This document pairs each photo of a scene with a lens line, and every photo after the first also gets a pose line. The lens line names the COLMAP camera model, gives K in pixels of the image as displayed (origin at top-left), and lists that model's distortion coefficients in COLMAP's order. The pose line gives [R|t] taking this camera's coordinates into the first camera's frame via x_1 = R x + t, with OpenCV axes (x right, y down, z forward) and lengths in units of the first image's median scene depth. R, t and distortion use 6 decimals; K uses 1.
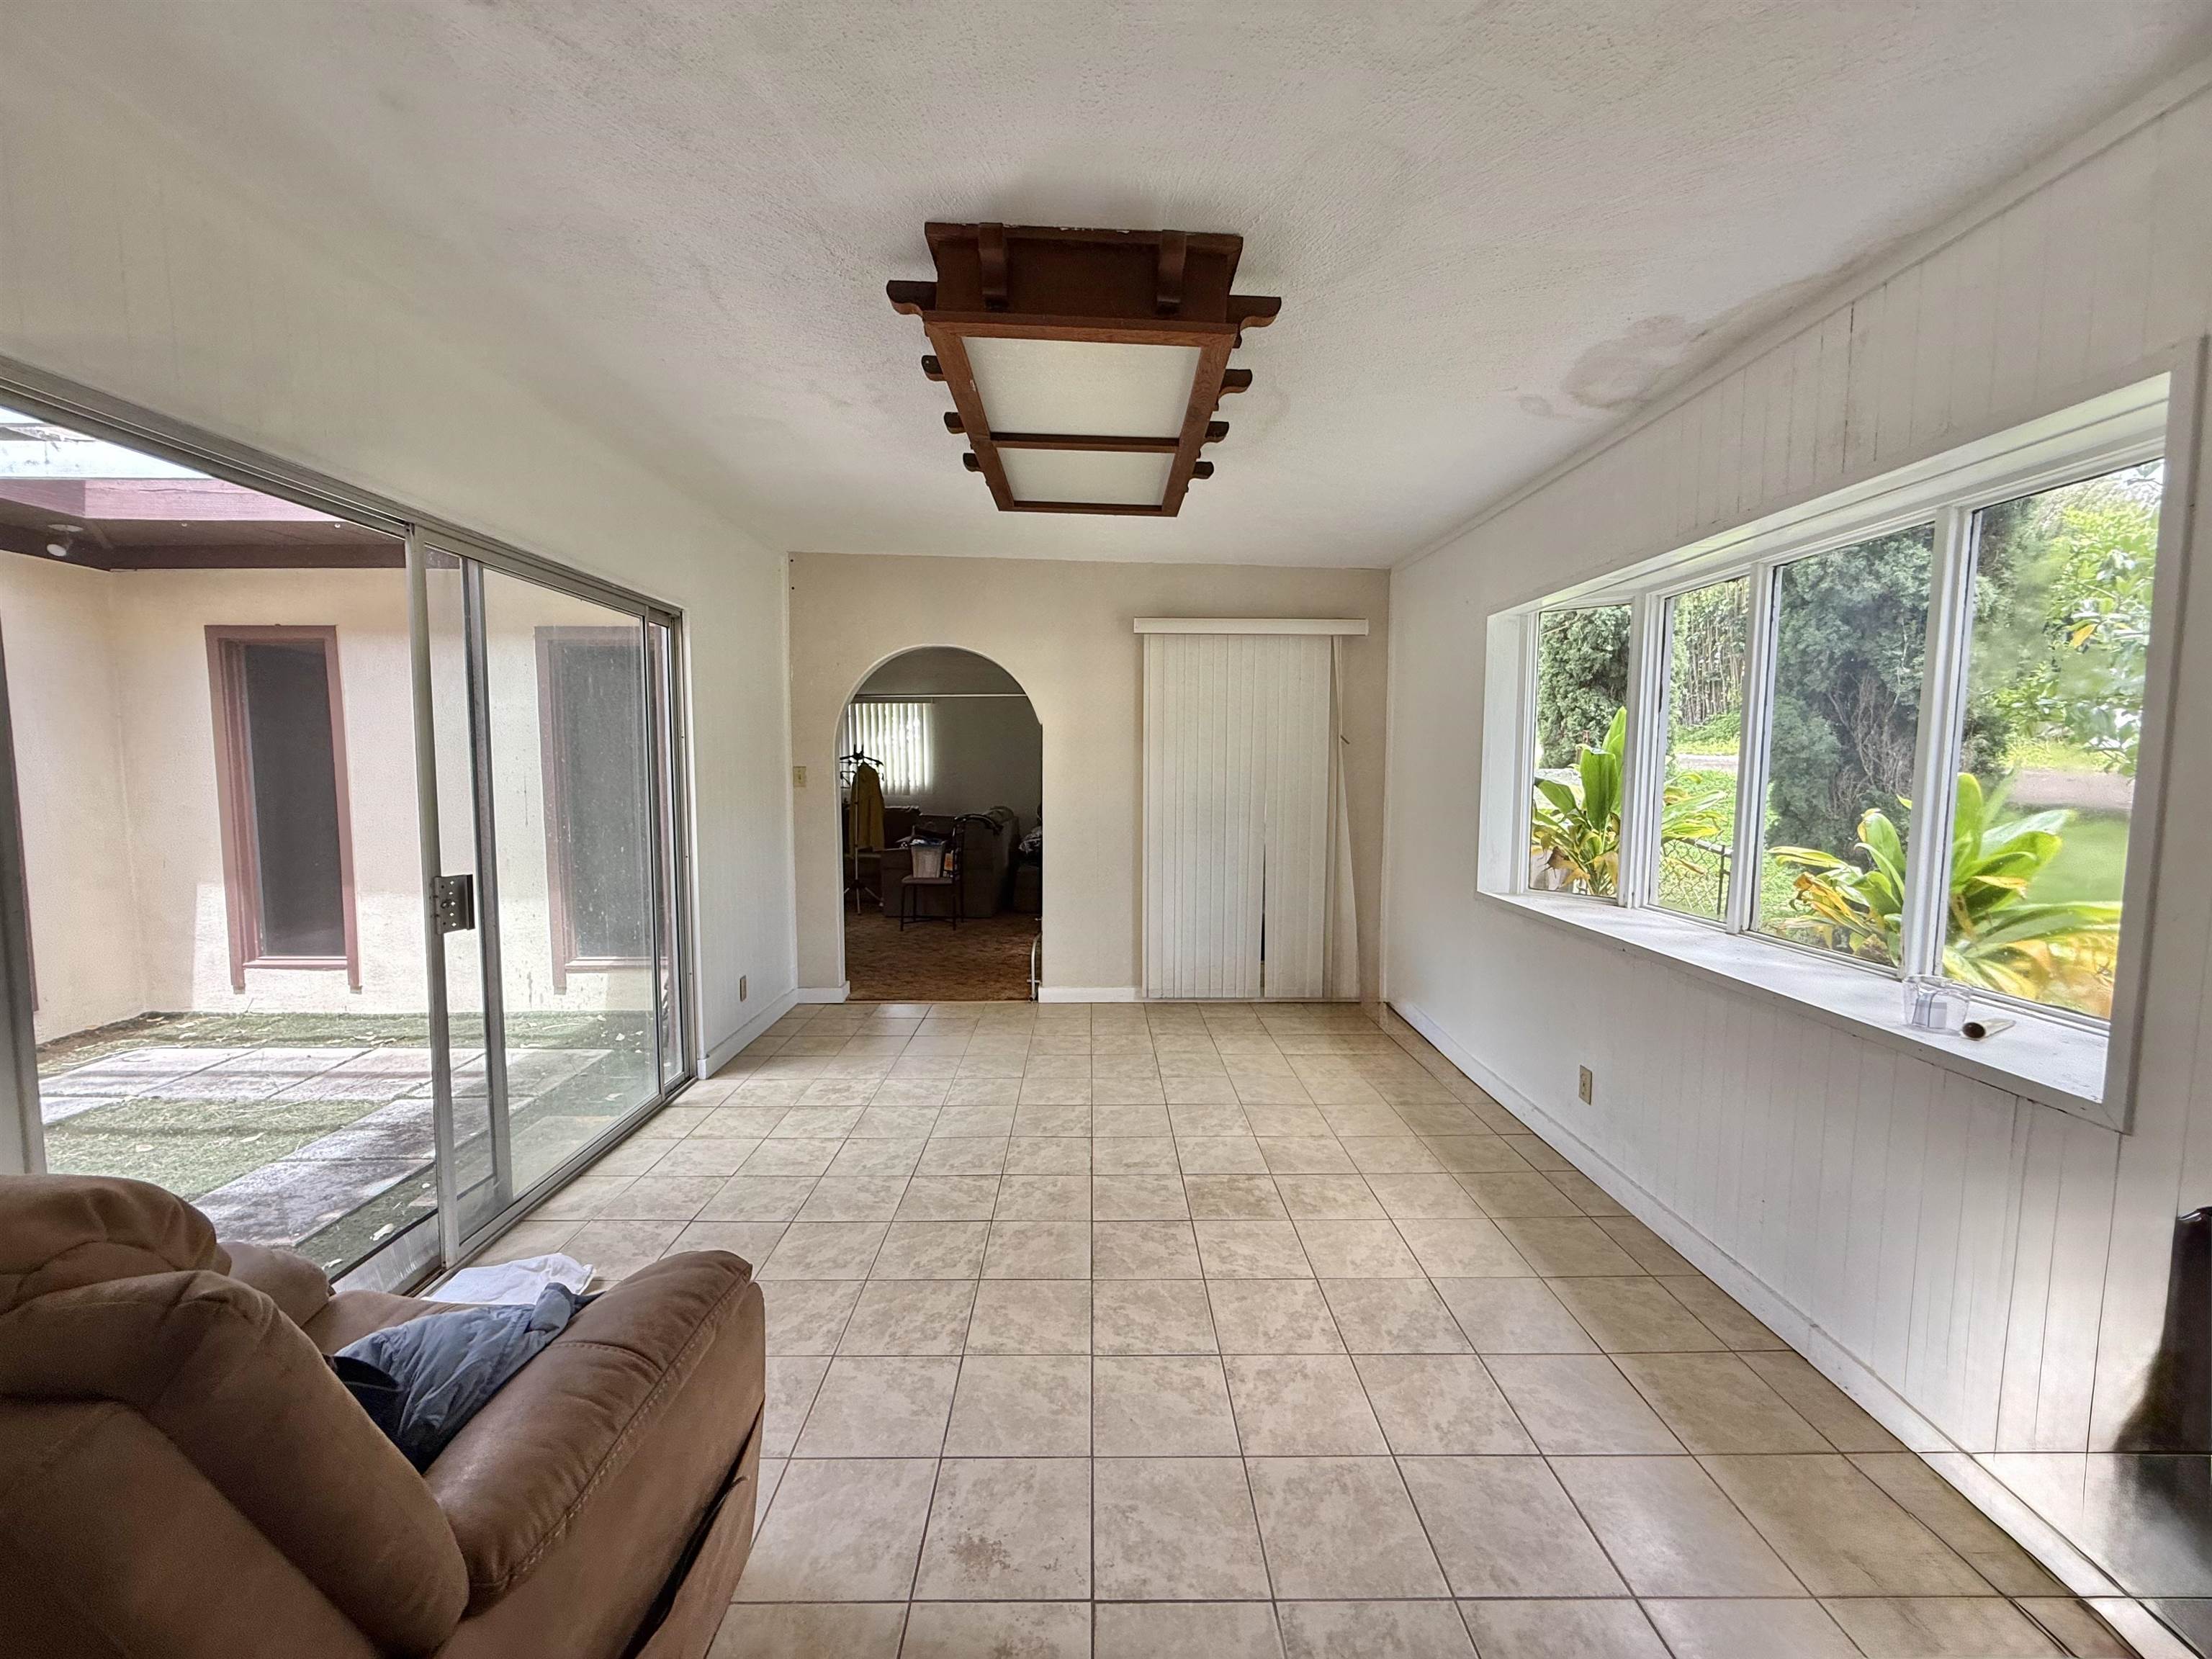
lens RADIAL K [[888.8, 0, 1099.1], [0, 888.8, 831.0], [0, 0, 1]] dist [-0.001881, -0.000554]
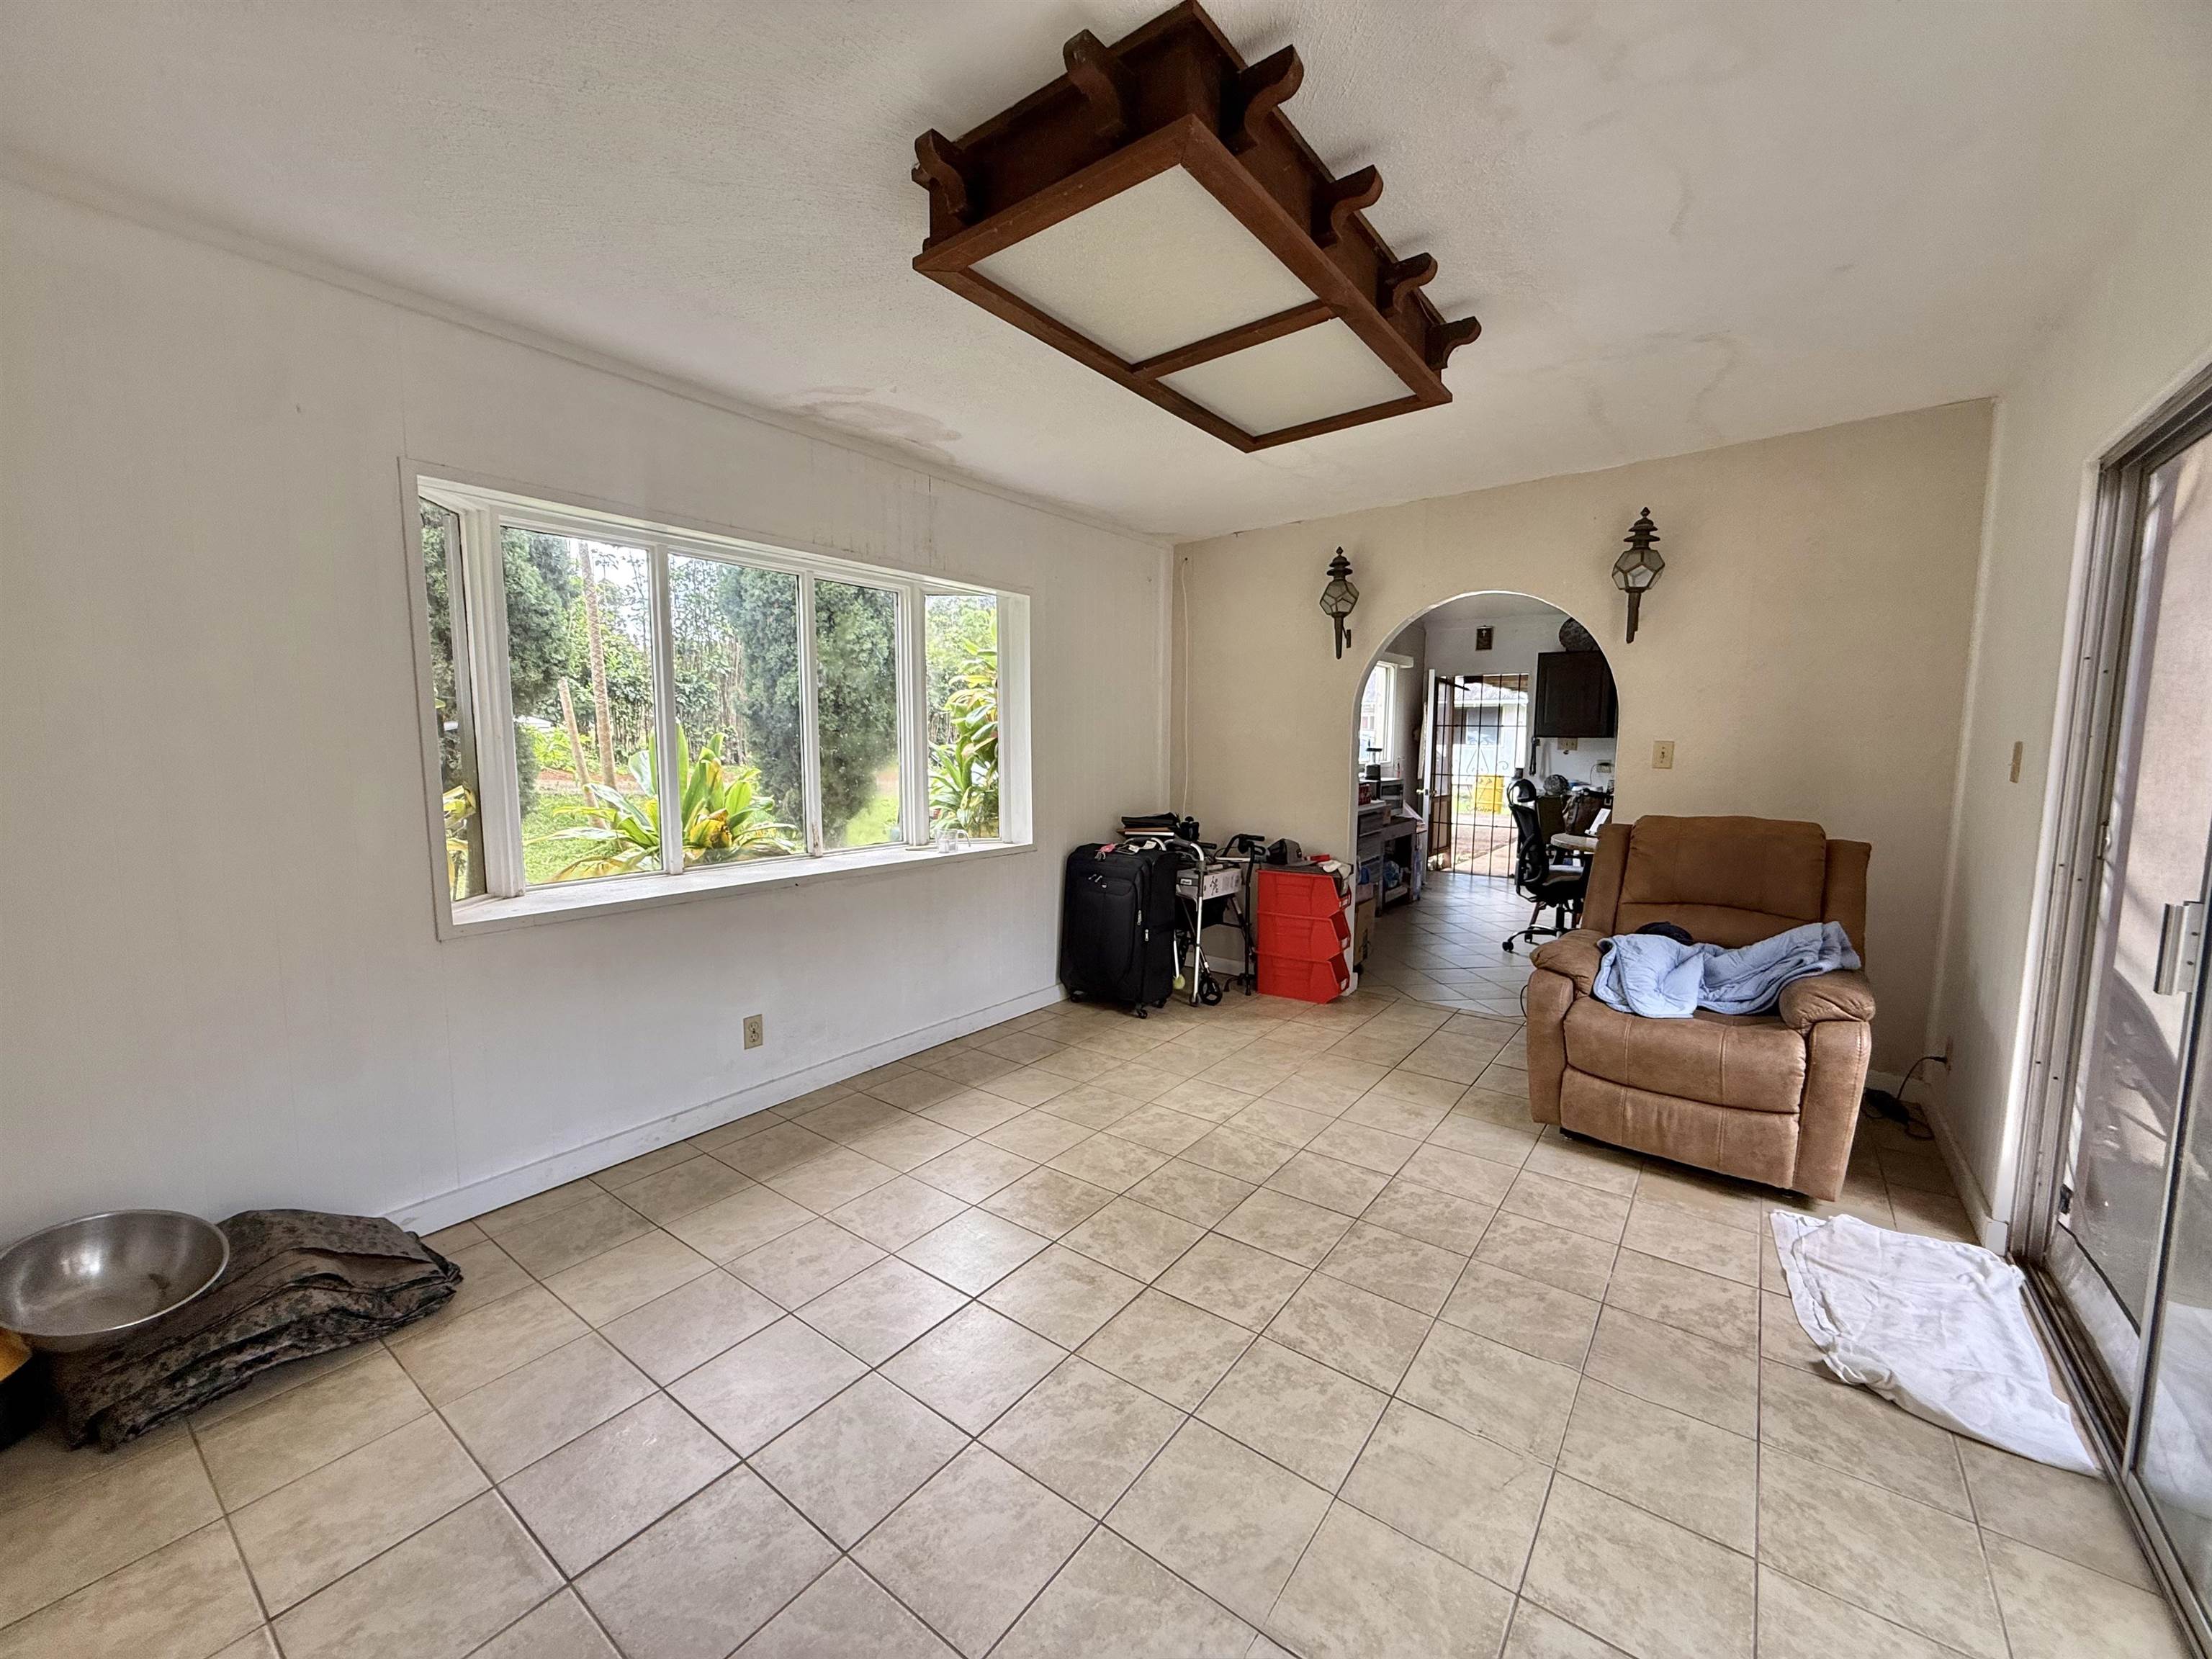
lens RADIAL K [[888.8, 0, 1099.1], [0, 888.8, 831.0], [0, 0, 1]] dist [-0.001881, -0.000554]
pose [[-0.798760, -0.069225, 0.597654, -0.295171], [0.041719, 0.984595, 0.169801, -0.082165], [-0.600202, 0.160563, -0.783567, 1.174146]]
